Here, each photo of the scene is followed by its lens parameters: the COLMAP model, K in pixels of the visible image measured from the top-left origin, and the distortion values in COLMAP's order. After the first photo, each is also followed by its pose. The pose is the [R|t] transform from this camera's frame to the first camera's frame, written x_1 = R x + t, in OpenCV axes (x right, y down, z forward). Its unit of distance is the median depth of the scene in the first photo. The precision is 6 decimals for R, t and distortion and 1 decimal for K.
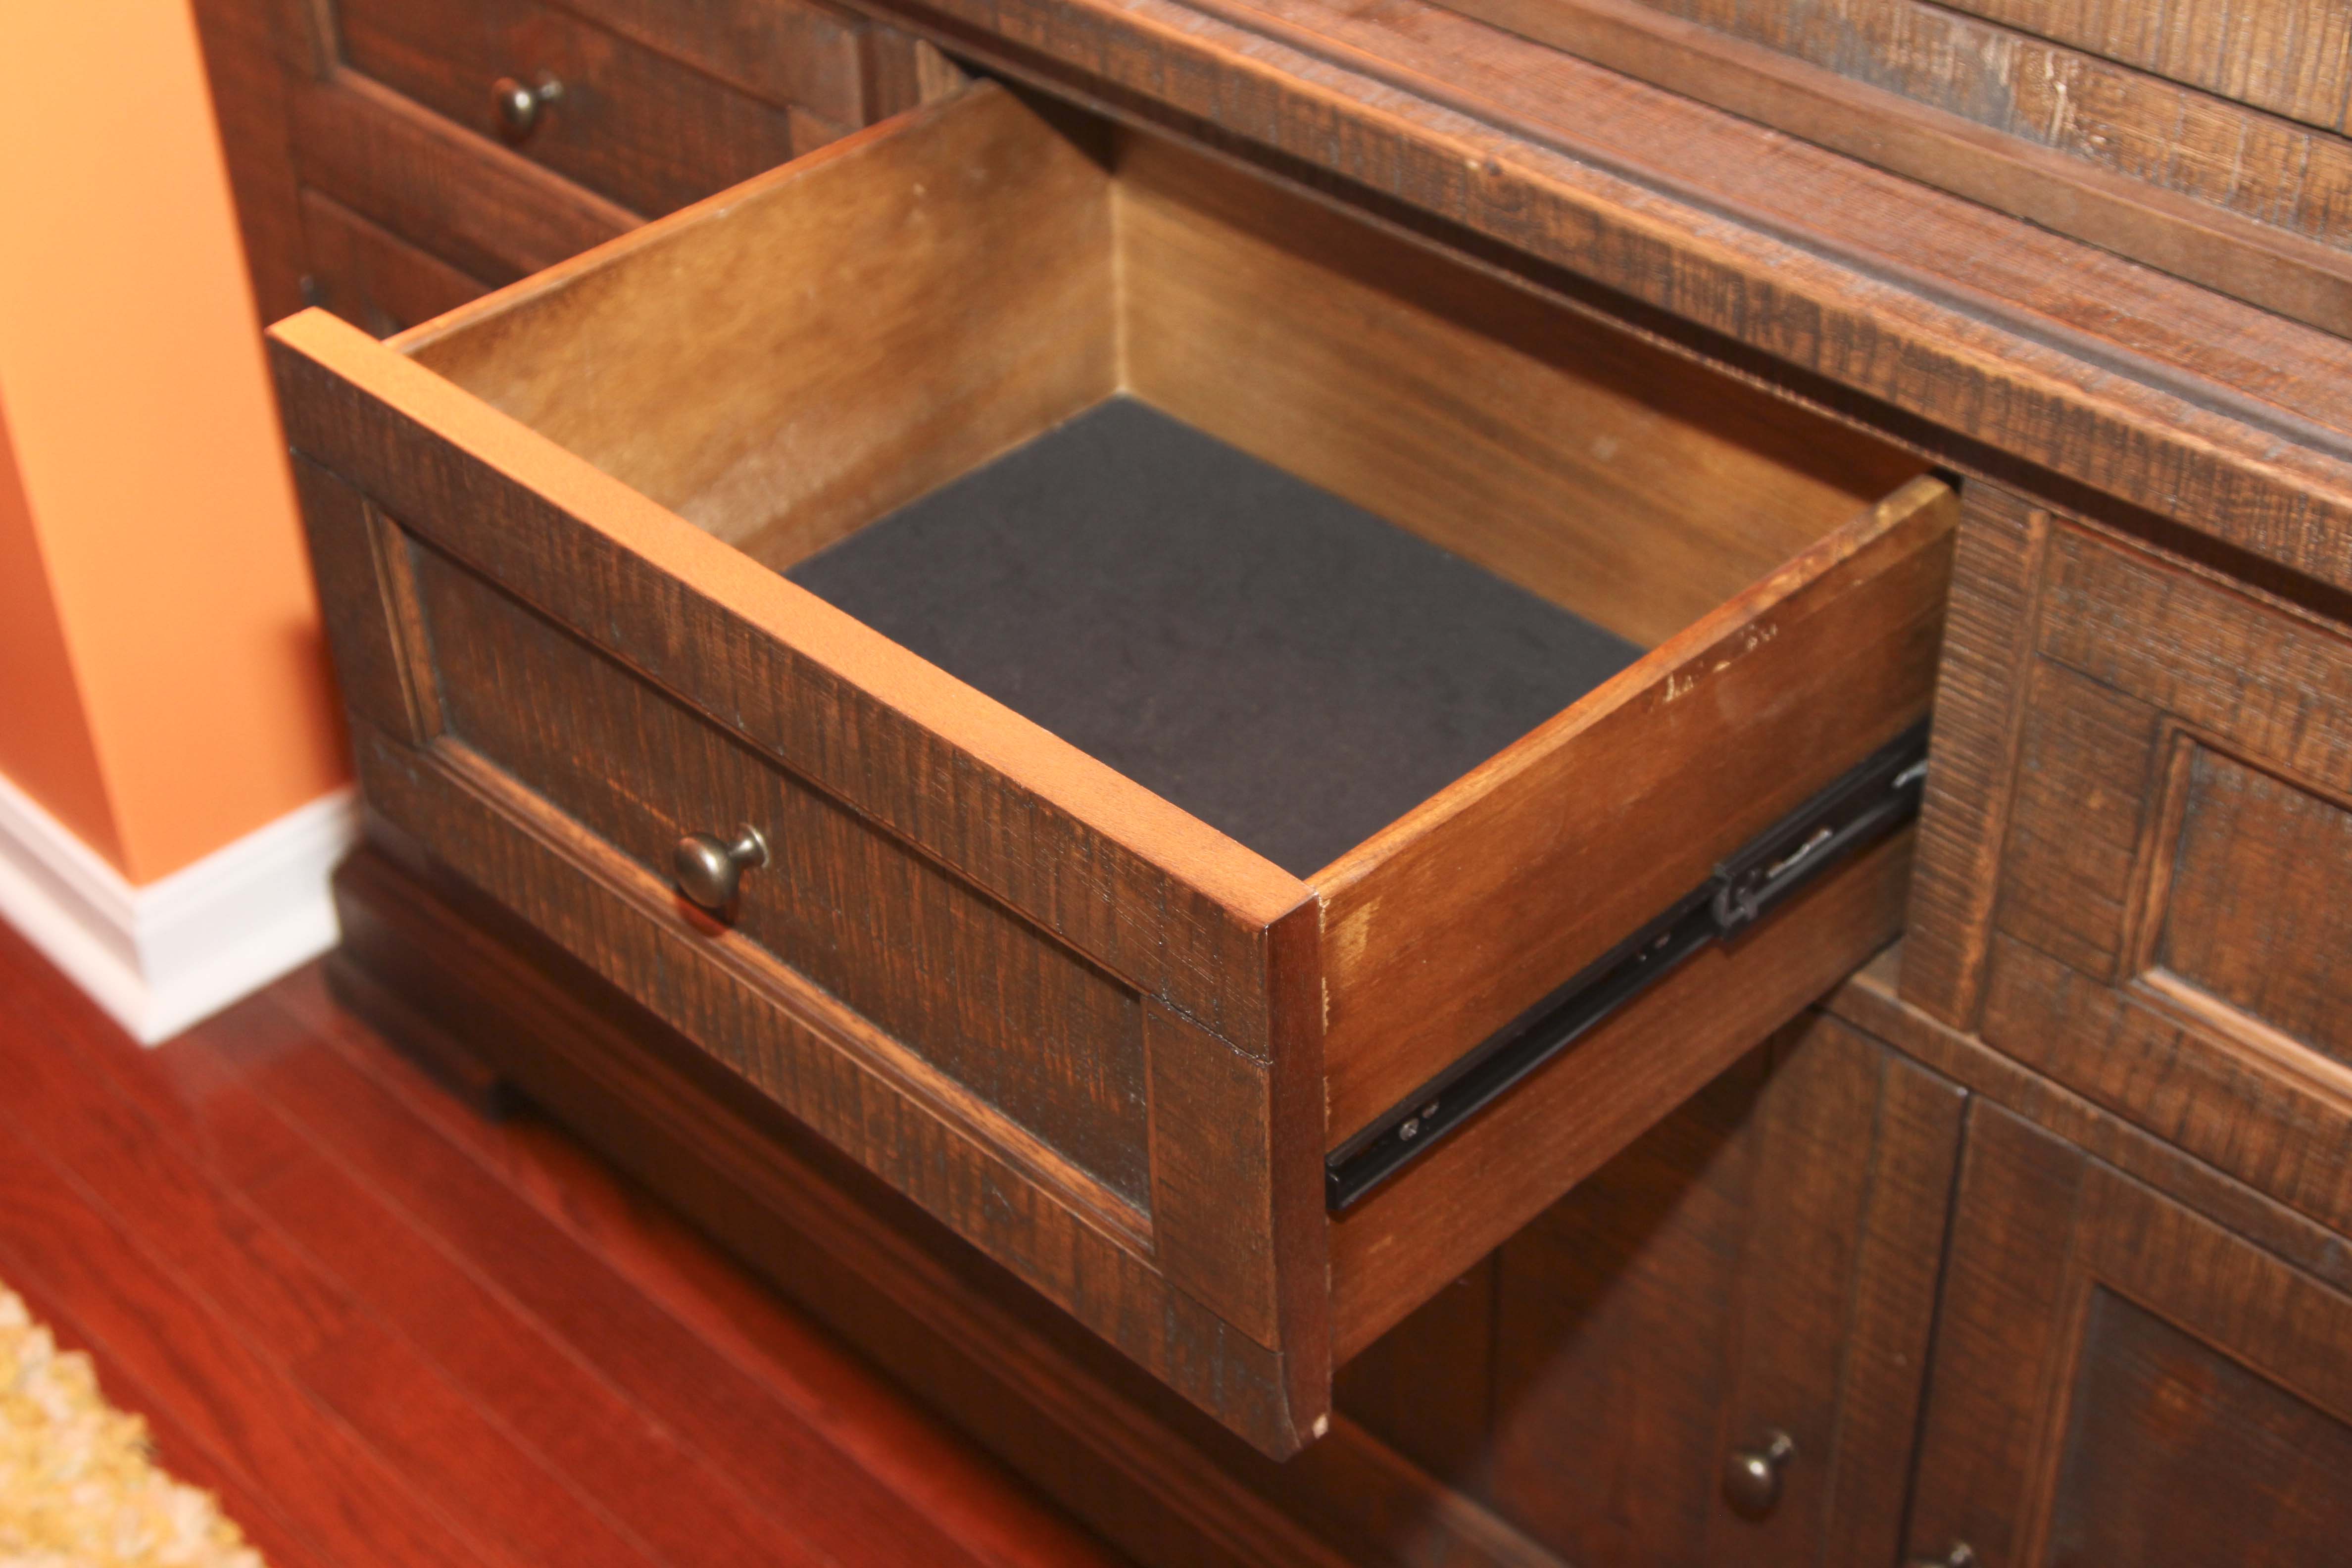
lens RADIAL K [[3464.3, 0, 1173.1], [0, 3464.3, 788.3], [0, 0, 1]] dist [-0.044667, 0.000000]
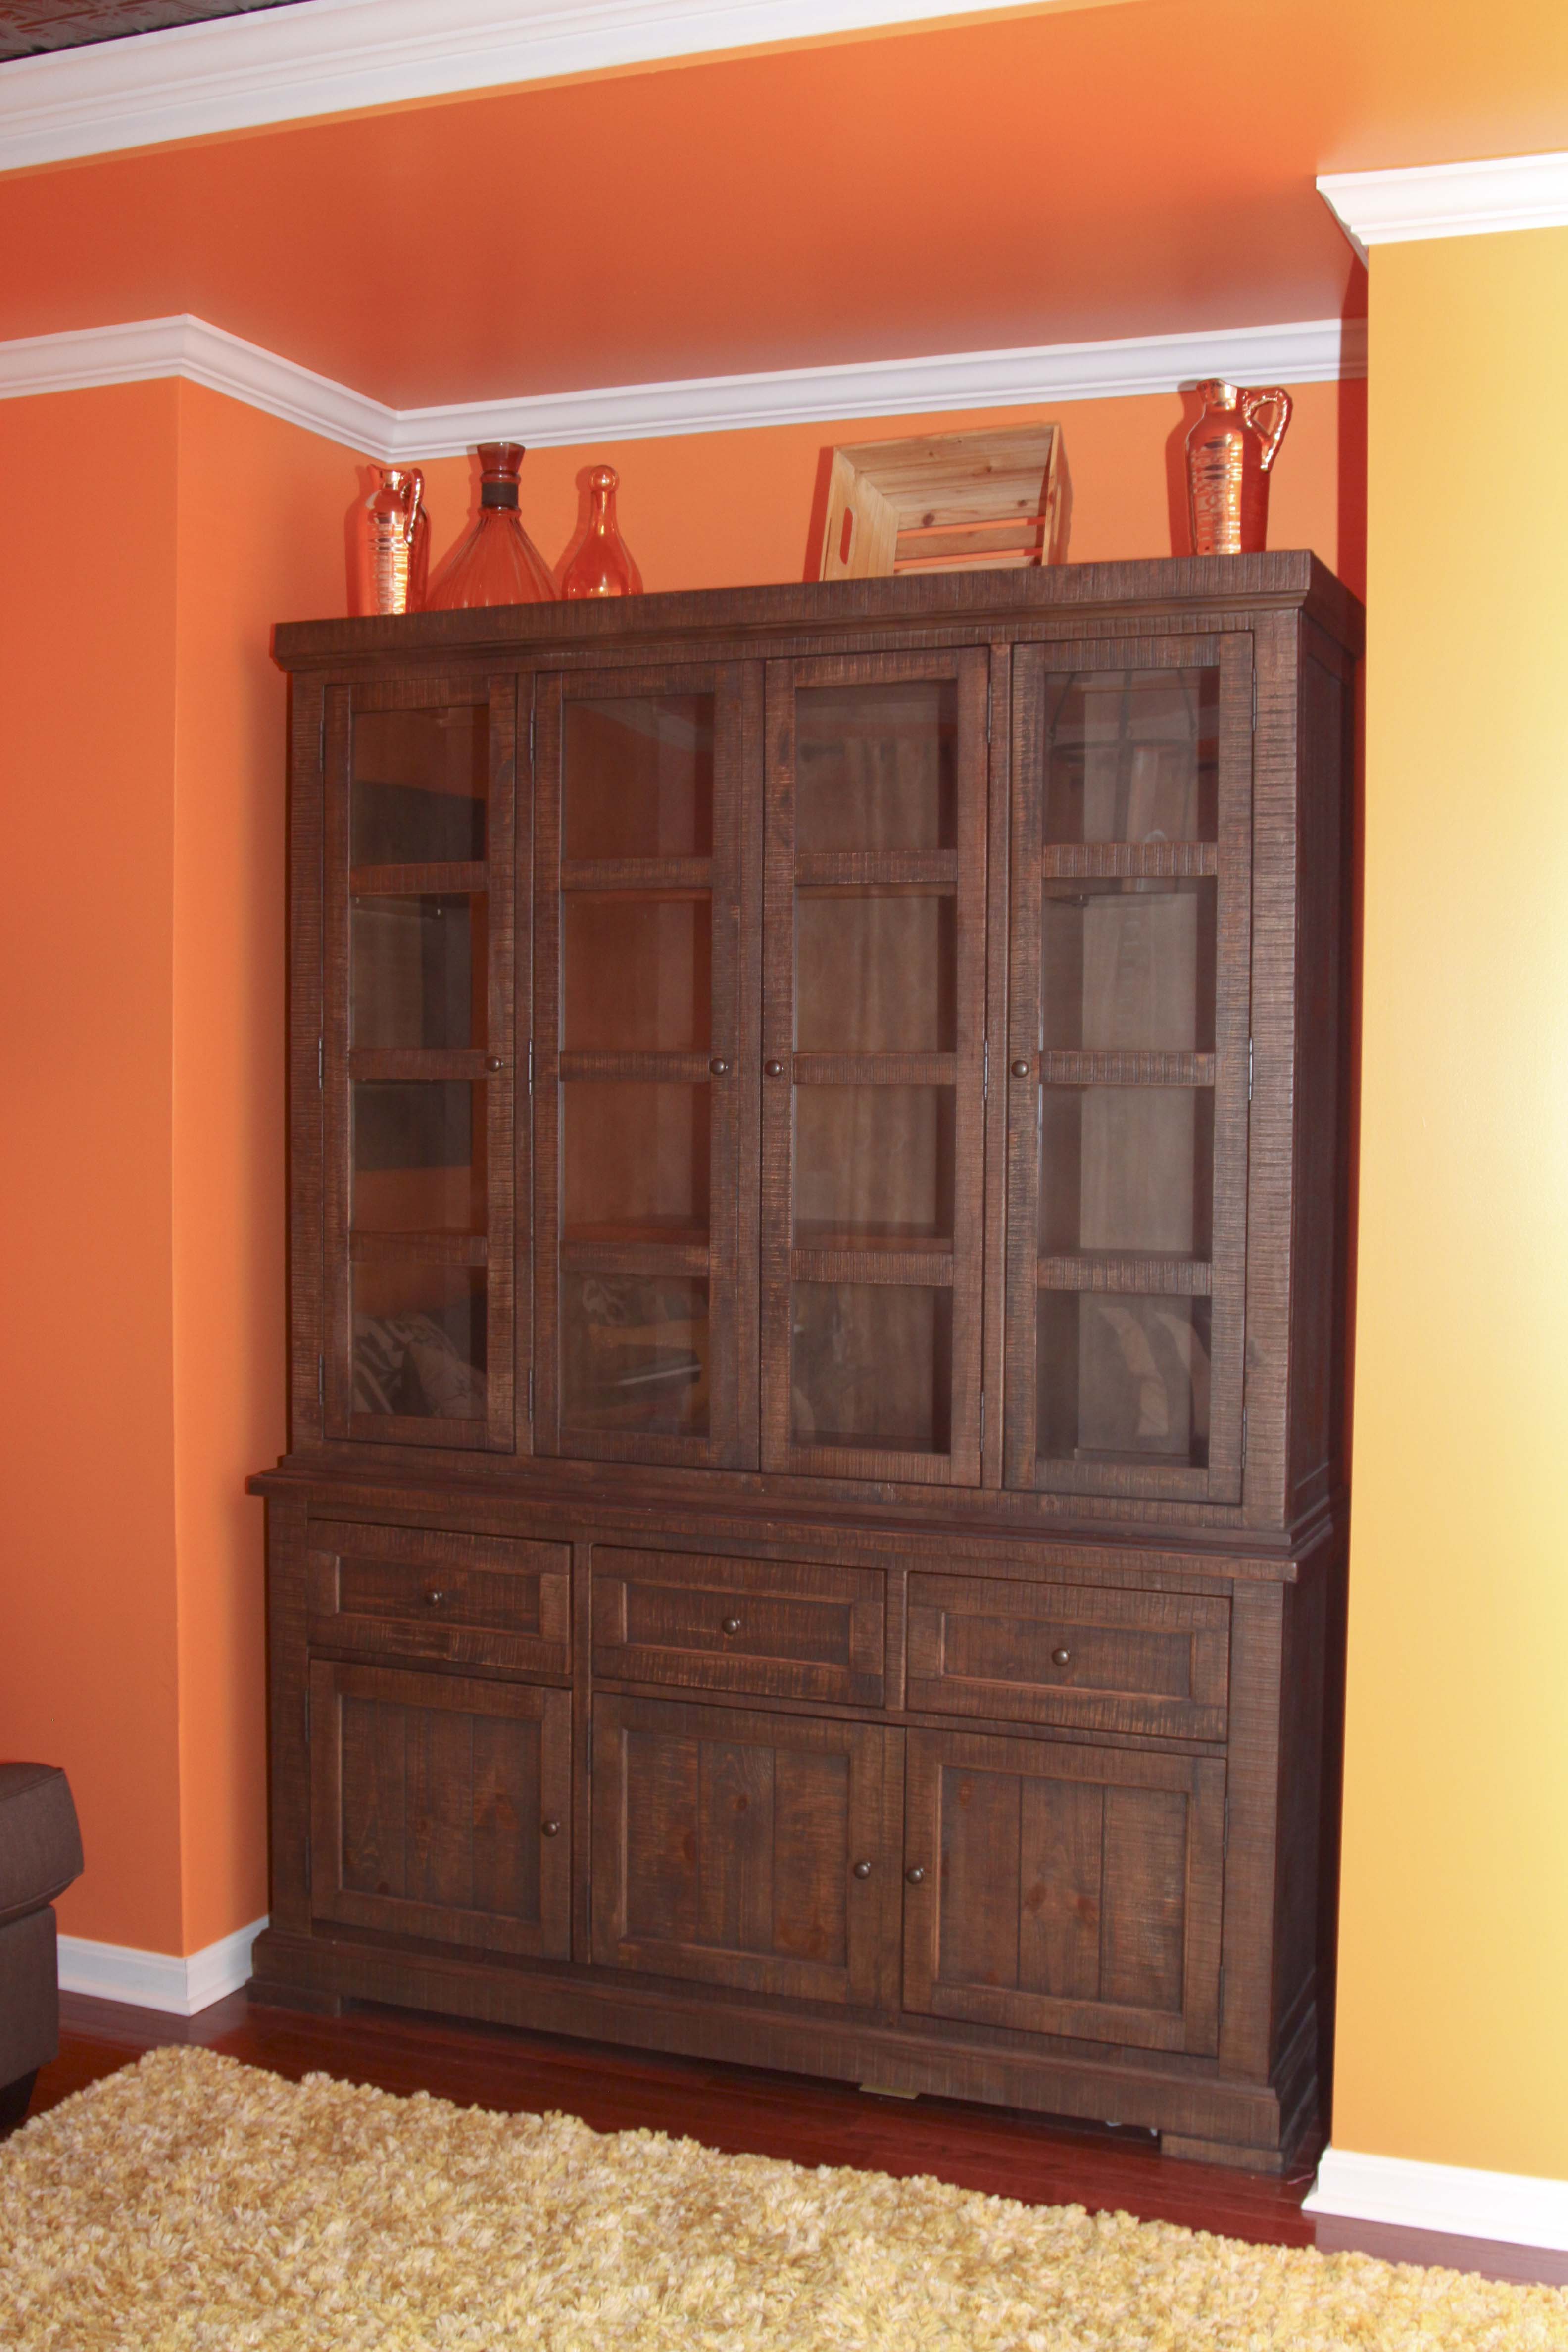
lens RADIAL K [[2555.3, 0, 778.1], [0, 2555.3, 1205.1], [0, 0, 1]] dist [-0.125107, 0.000000]
pose [[0.921057, 0.012448, 0.389228, -1.248948], [0.203143, 0.837368, -0.507491, 1.207255], [-0.332244, 0.546497, 0.768736, -1.873597]]
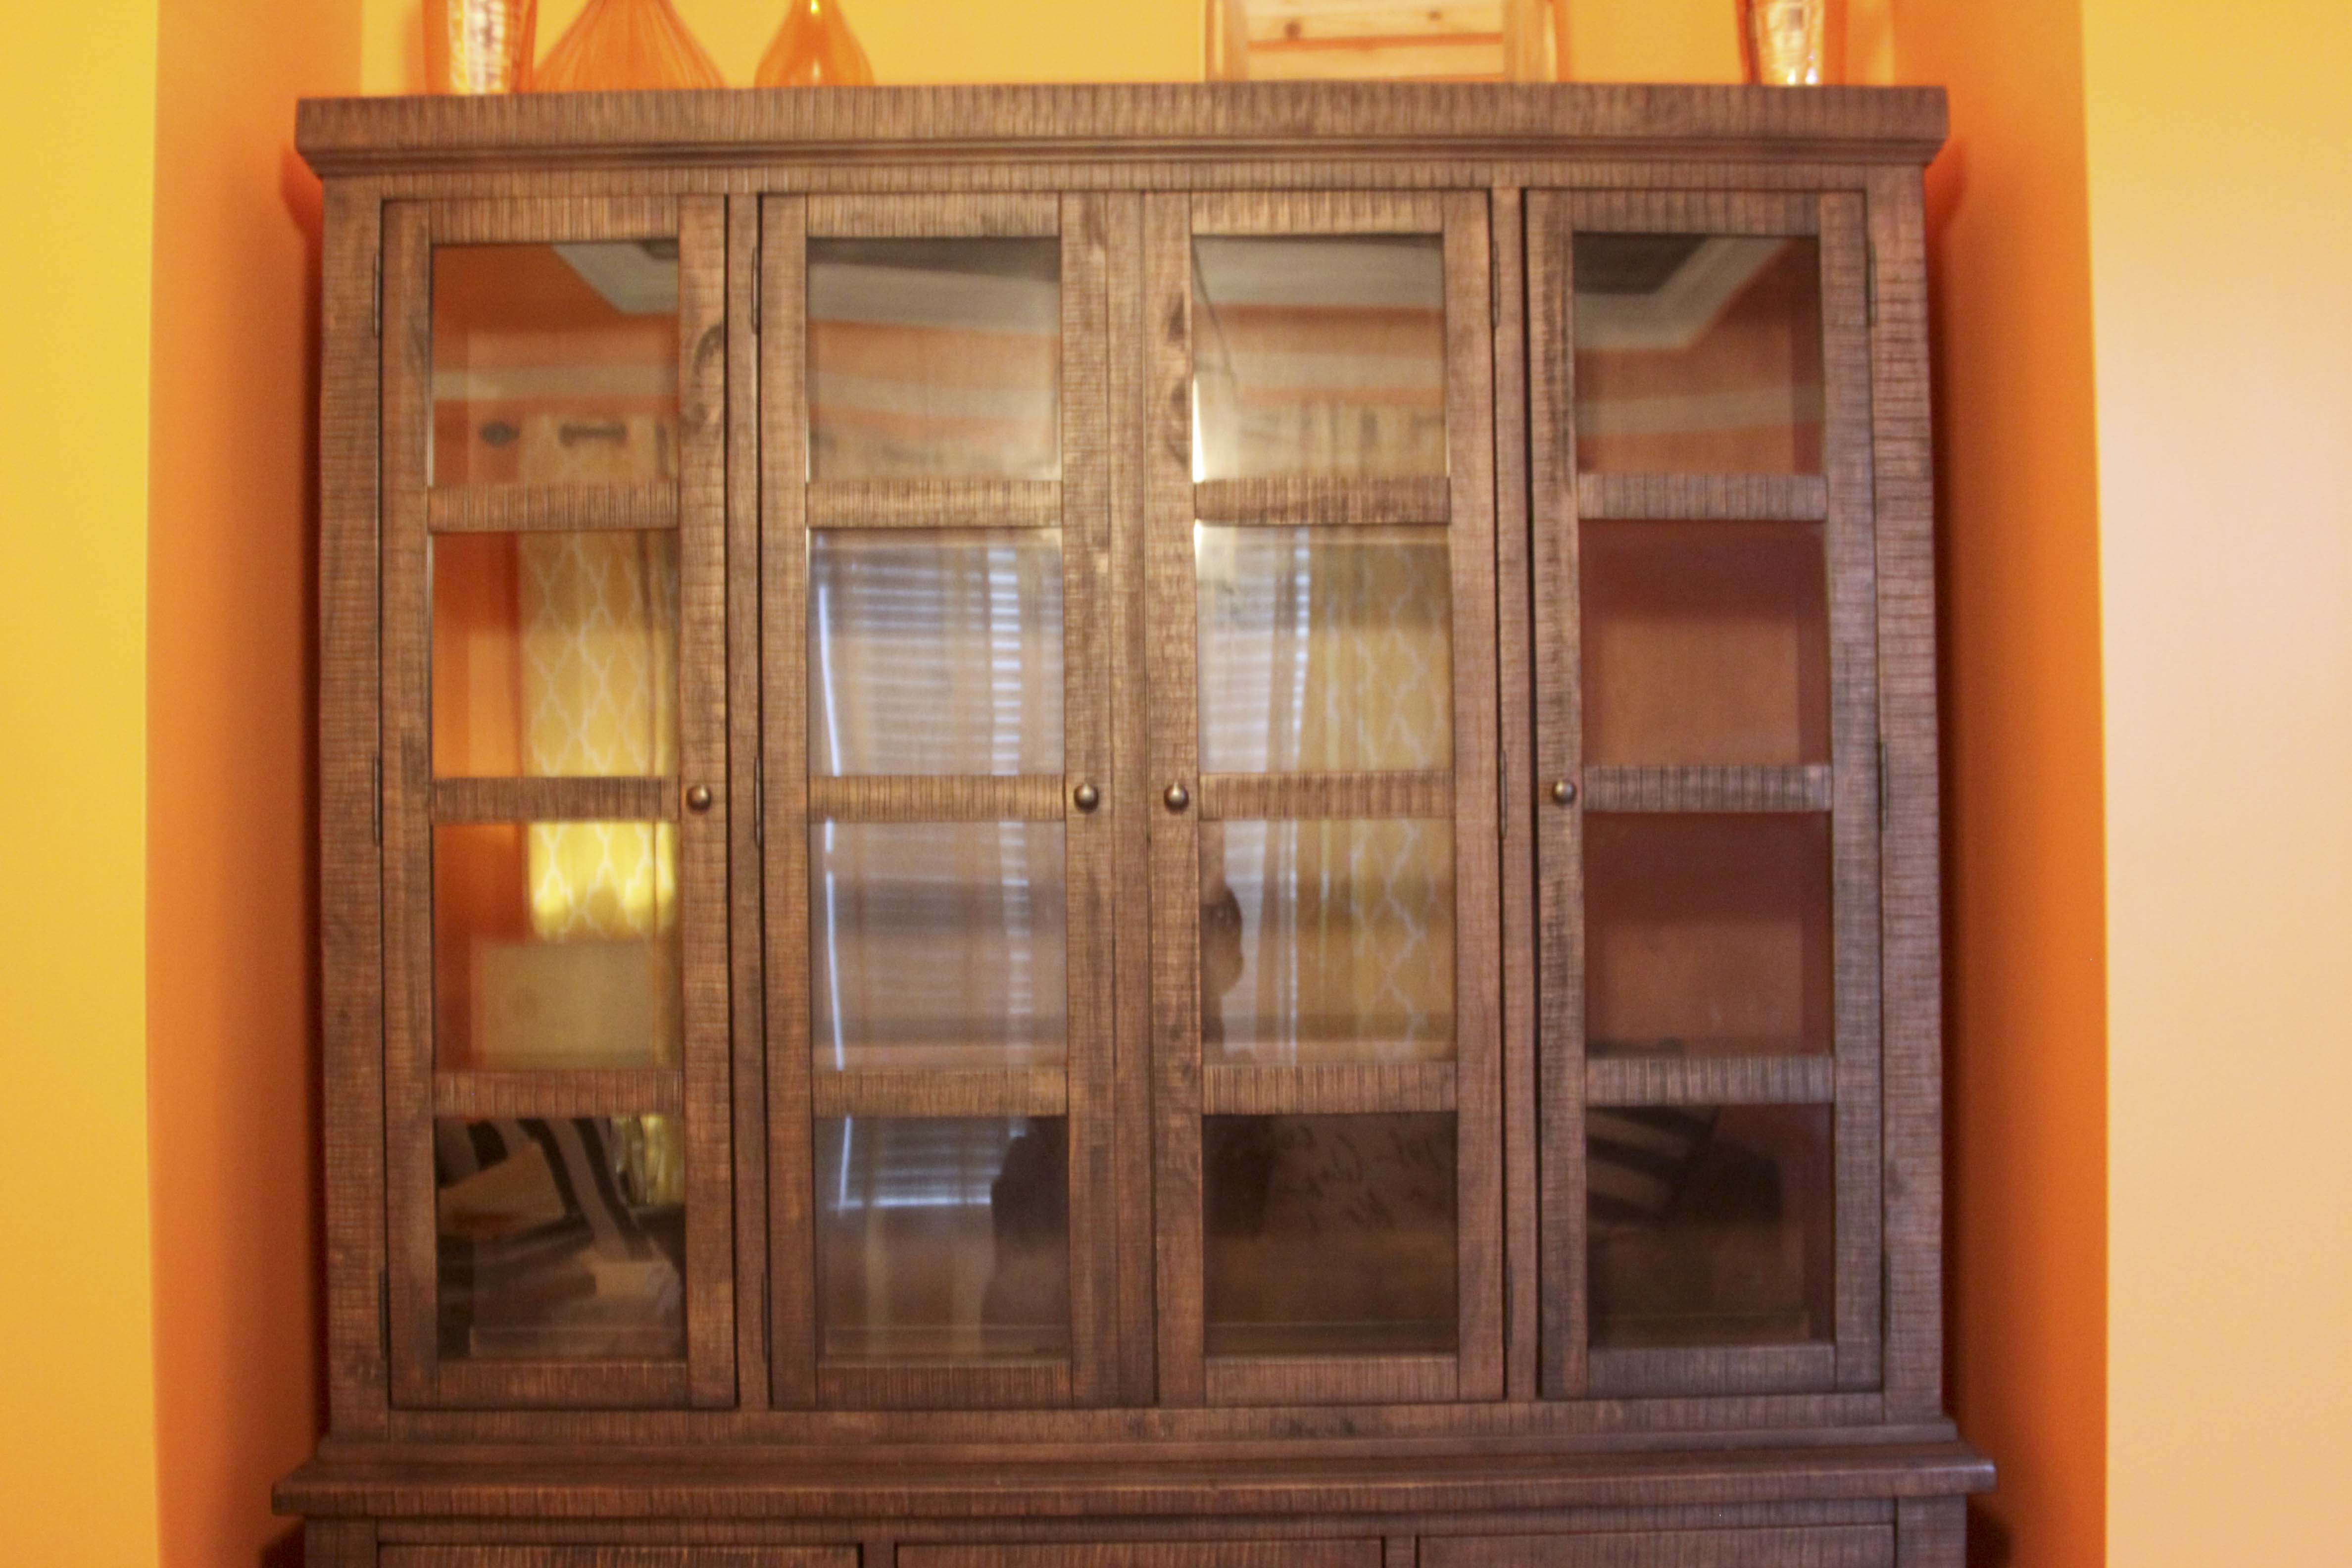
lens RADIAL K [[2555.3, 0, 1231.2], [0, 2555.3, 790.3], [0, 0, 1]] dist [-0.125107, 0.000000]
pose [[0.685129, 0.032108, 0.727714, -1.553602], [0.422288, 0.796509, -0.432720, 0.303963], [-0.593524, 0.603774, 0.532153, -0.565018]]
